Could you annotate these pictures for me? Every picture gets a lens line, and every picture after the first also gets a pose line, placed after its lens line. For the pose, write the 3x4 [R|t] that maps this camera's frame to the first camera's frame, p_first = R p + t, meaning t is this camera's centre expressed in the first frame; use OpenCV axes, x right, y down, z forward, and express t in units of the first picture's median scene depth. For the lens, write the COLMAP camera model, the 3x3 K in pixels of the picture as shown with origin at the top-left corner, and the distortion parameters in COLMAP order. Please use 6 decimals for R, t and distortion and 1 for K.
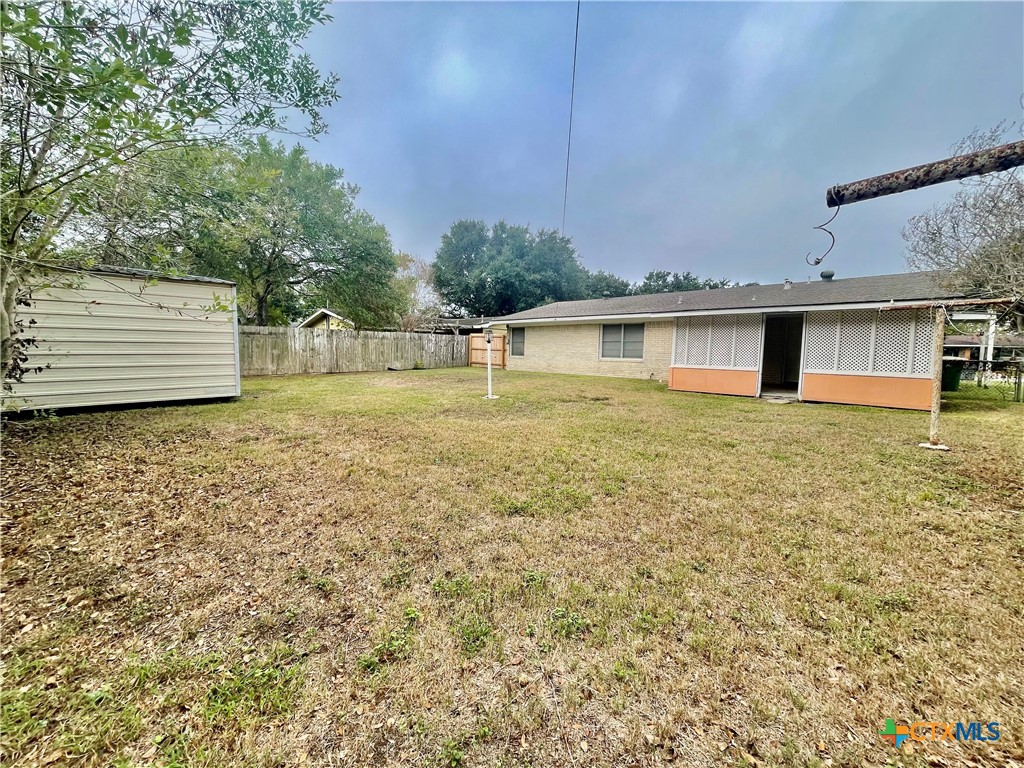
lens RADIAL K [[407.5, 0, 509.9], [0, 407.5, 385.7], [0, 0, 1]] dist [0.000807, -0.001888]
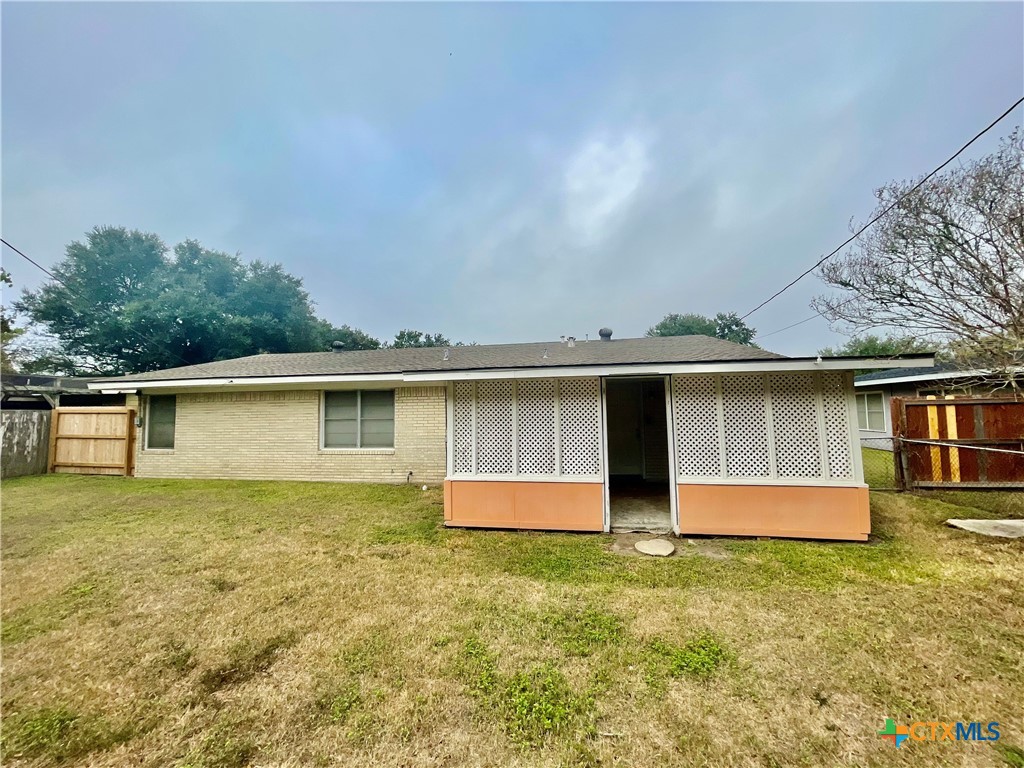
lens RADIAL K [[407.5, 0, 509.9], [0, 407.5, 385.7], [0, 0, 1]] dist [0.000807, -0.001888]
pose [[0.835252, 0.004487, 0.549848, 0.105496], [0.076969, 0.989167, -0.124994, -0.052668], [-0.544453, 0.146723, 0.825859, 0.304364]]
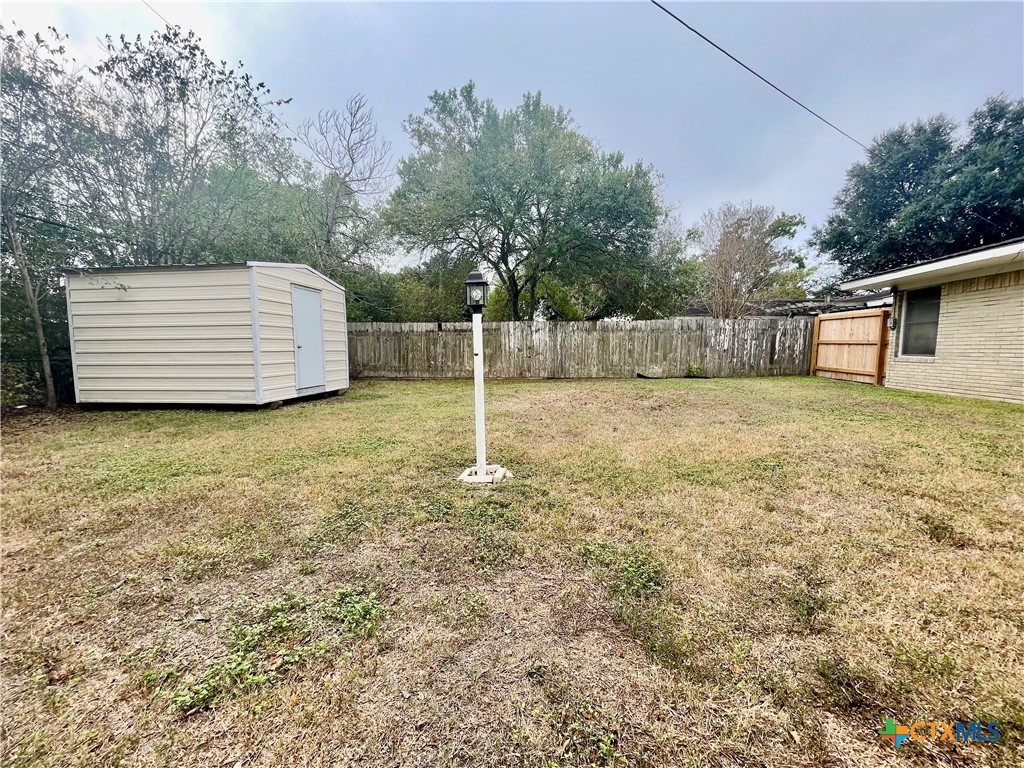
lens RADIAL K [[407.5, 0, 509.9], [0, 407.5, 385.7], [0, 0, 1]] dist [0.000807, -0.001888]
pose [[0.583222, 0.055988, -0.810381, 0.116767], [-0.060451, 0.997847, 0.025434, -0.026354], [0.810060, 0.034154, 0.585351, 0.401822]]
